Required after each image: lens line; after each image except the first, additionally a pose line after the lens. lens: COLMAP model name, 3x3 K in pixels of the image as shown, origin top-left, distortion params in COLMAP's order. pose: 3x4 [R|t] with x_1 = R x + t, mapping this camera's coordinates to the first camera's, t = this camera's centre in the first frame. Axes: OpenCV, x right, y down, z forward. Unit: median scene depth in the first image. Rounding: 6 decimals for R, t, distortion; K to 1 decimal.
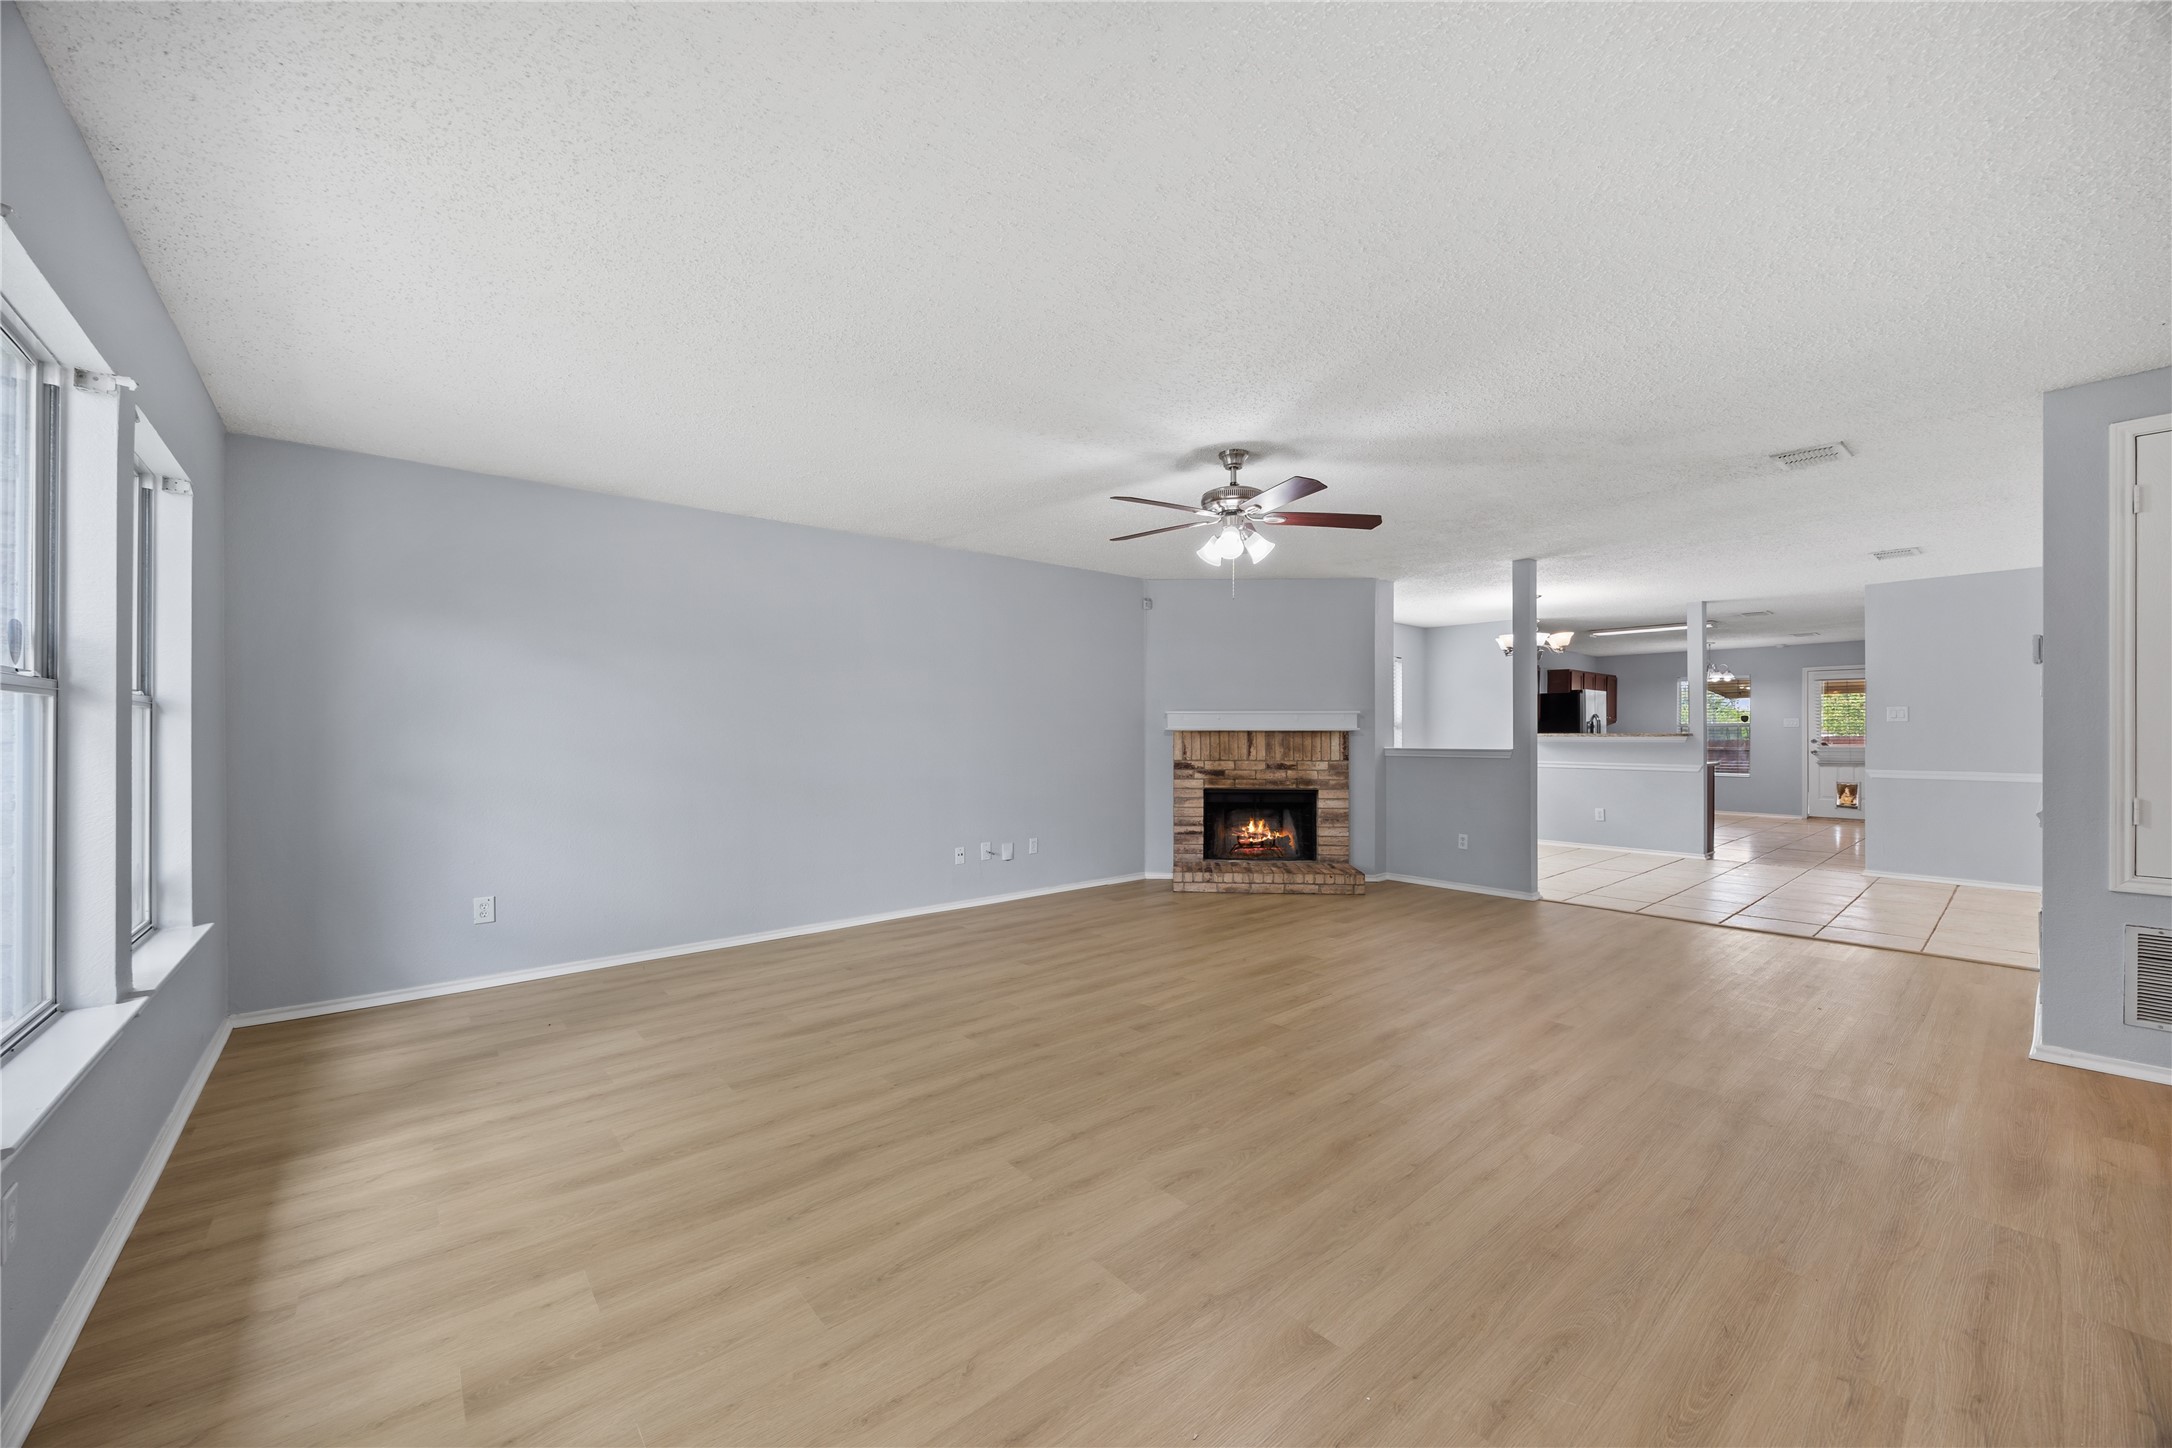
lens RADIAL K [[830.1, 0, 1090.7], [0, 830.1, 728.5], [0, 0, 1]] dist [-0.005794, 0.000104]
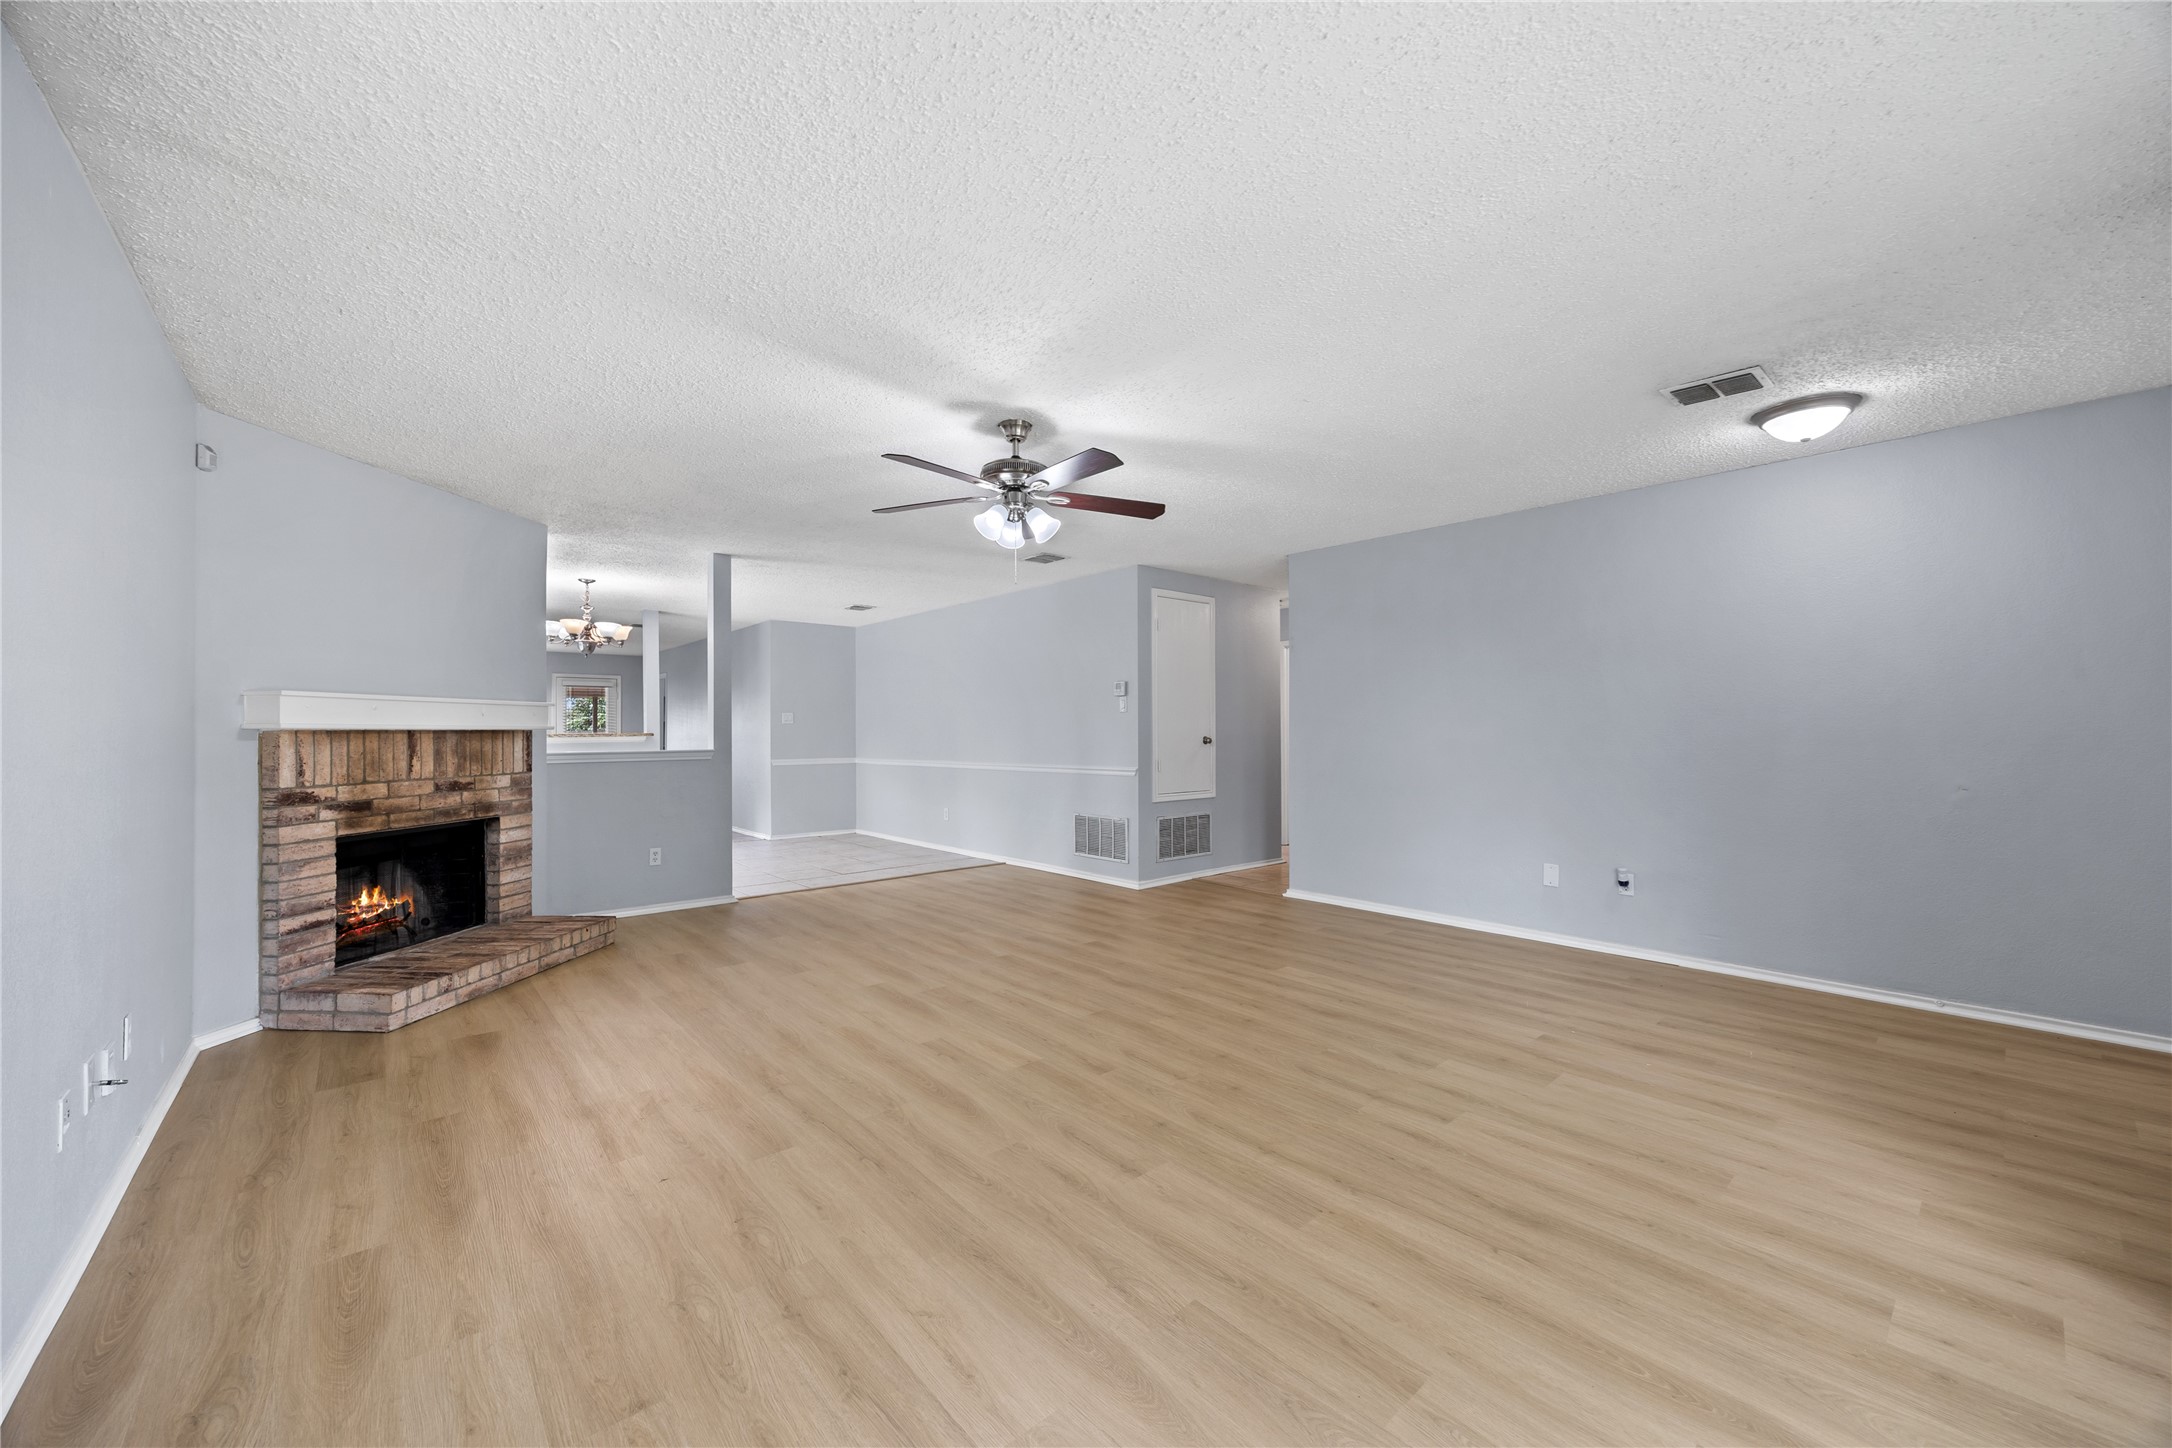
lens RADIAL K [[830.1, 0, 1100.8], [0, 830.1, 716.4], [0, 0, 1]] dist [-0.005794, 0.000104]
pose [[-0.021468, 0.016724, 0.999630, -0.415194], [0.001414, 0.999860, -0.016697, 0.003500], [-0.999769, 0.001055, -0.021488, 0.519985]]
